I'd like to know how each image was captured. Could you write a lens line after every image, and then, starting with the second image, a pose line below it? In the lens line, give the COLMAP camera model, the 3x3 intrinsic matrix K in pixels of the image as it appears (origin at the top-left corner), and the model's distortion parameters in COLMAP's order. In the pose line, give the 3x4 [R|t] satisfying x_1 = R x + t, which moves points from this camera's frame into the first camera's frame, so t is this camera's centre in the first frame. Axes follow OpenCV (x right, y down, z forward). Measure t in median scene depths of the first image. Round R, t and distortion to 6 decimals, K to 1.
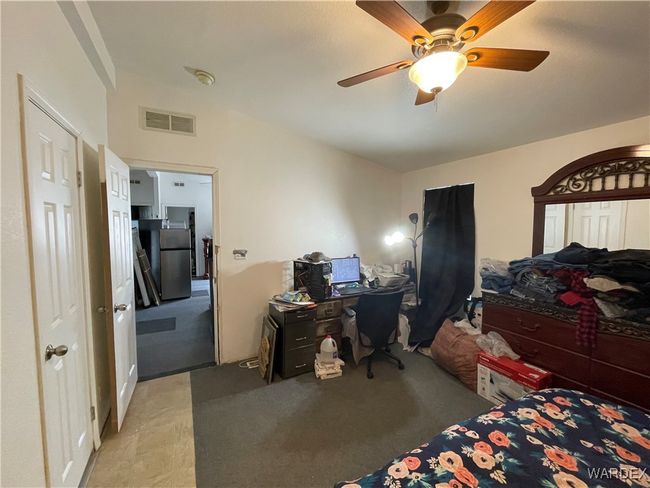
lens RADIAL K [[268.4, 0, 325.0], [0, 268.4, 244.0], [0, 0, 1]] dist [-0.002993, -0.000882]
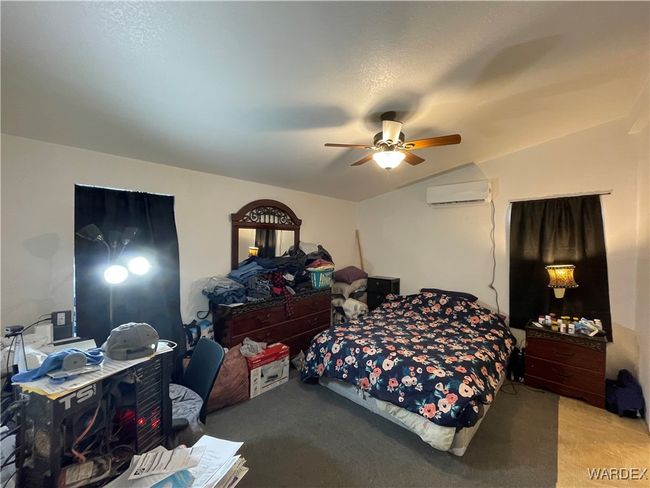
lens RADIAL K [[268.4, 0, 325.0], [0, 268.4, 244.0], [0, 0, 1]] dist [-0.002993, -0.000882]
pose [[-0.347050, -0.014963, 0.937727, -0.591531], [0.055561, 0.997788, 0.036485, -0.100330], [-0.936200, 0.064763, -0.345451, 1.128063]]
